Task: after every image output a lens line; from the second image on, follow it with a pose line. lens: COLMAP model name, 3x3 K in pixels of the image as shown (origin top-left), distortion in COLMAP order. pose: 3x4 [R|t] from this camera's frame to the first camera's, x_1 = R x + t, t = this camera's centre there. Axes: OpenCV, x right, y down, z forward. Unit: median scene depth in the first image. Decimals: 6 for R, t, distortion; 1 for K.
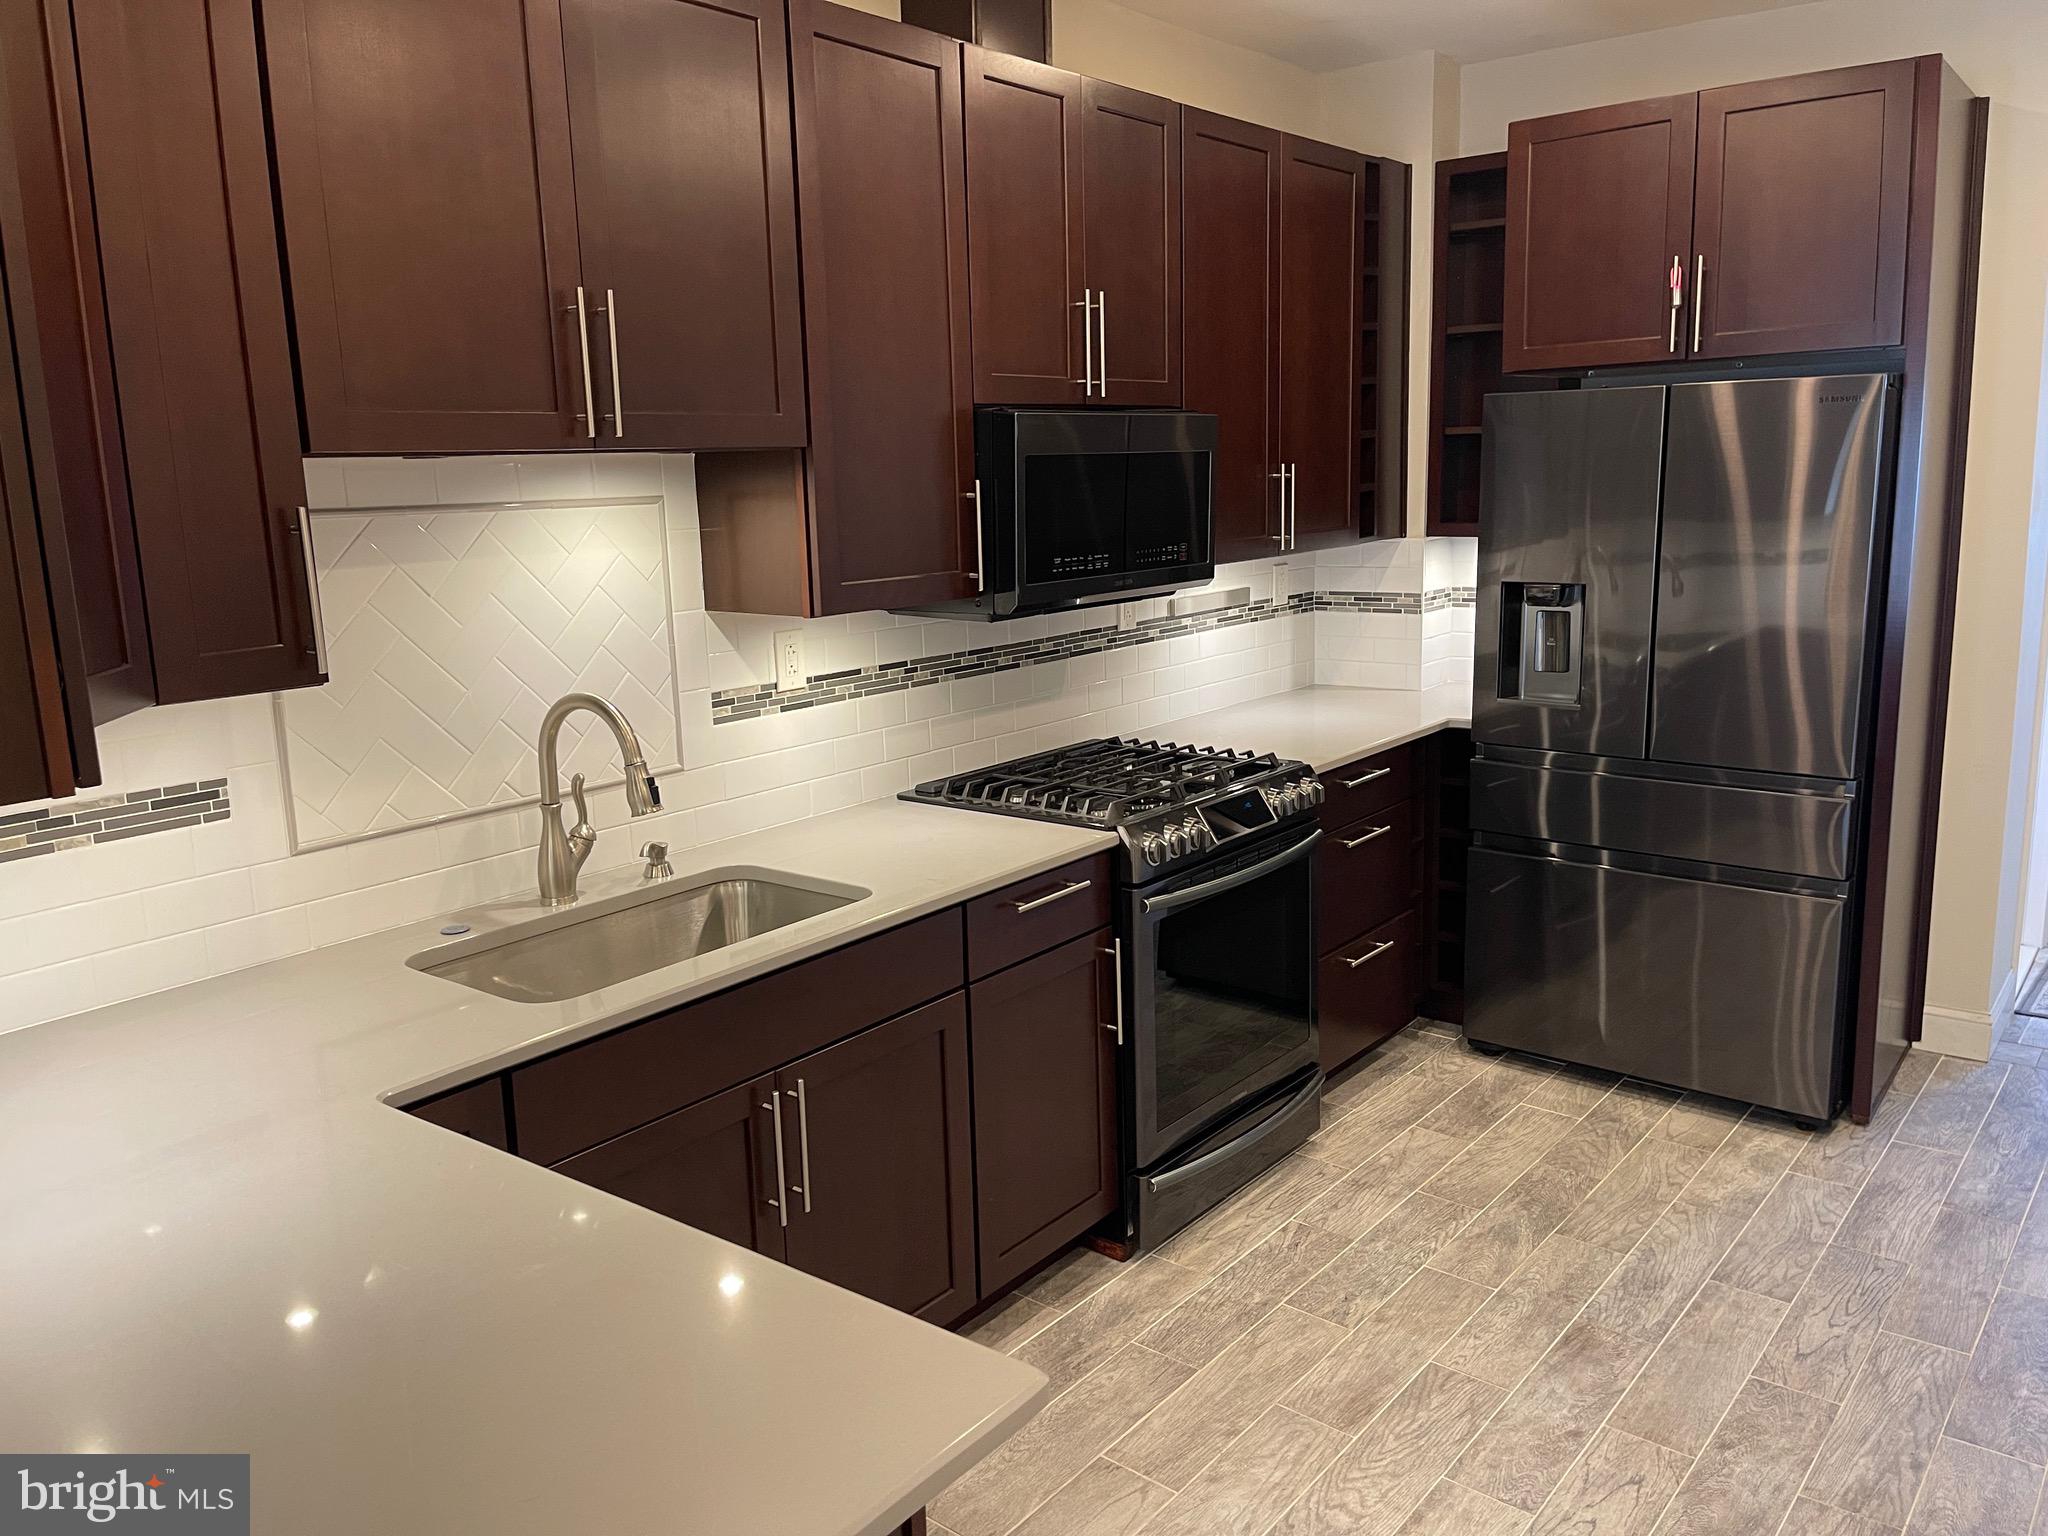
lens RADIAL K [[1593.0, 0, 1036.3], [0, 1593.0, 735.8], [0, 0, 1]] dist [0.072072, -0.003991]
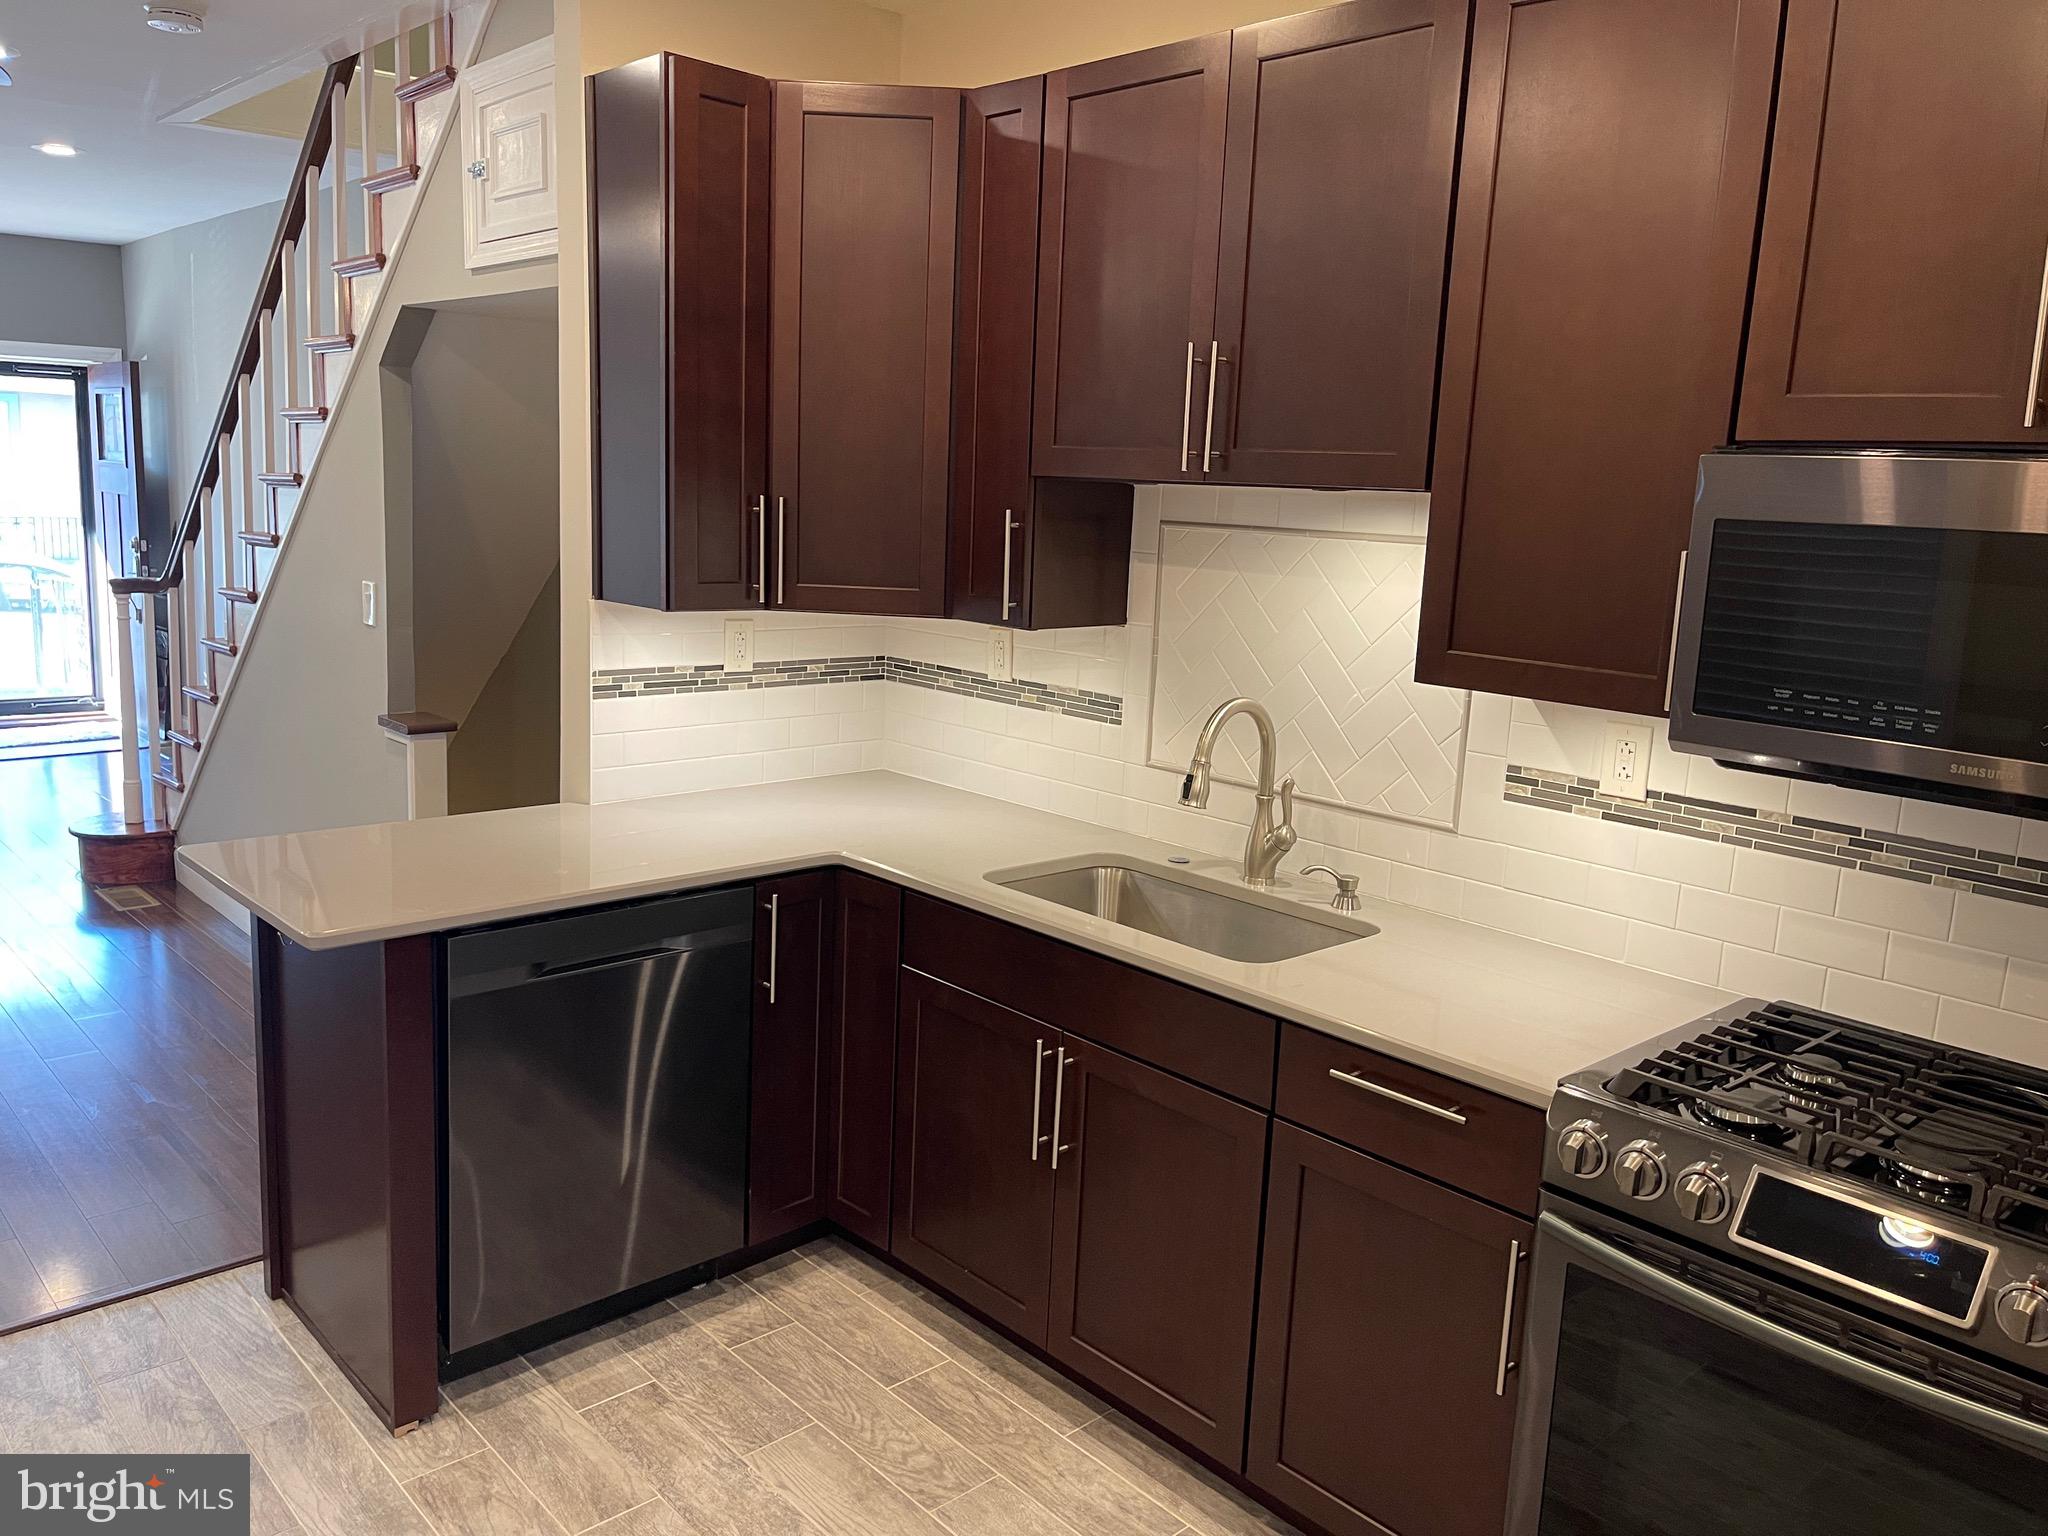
lens RADIAL K [[1593.0, 0, 1036.3], [0, 1593.0, 735.8], [0, 0, 1]] dist [0.072072, -0.003991]
pose [[-0.161178, 0.177573, -0.970819, 0.702003], [-0.208926, 0.955247, 0.209411, -0.173440], [0.964558, 0.236582, -0.116865, 0.840826]]
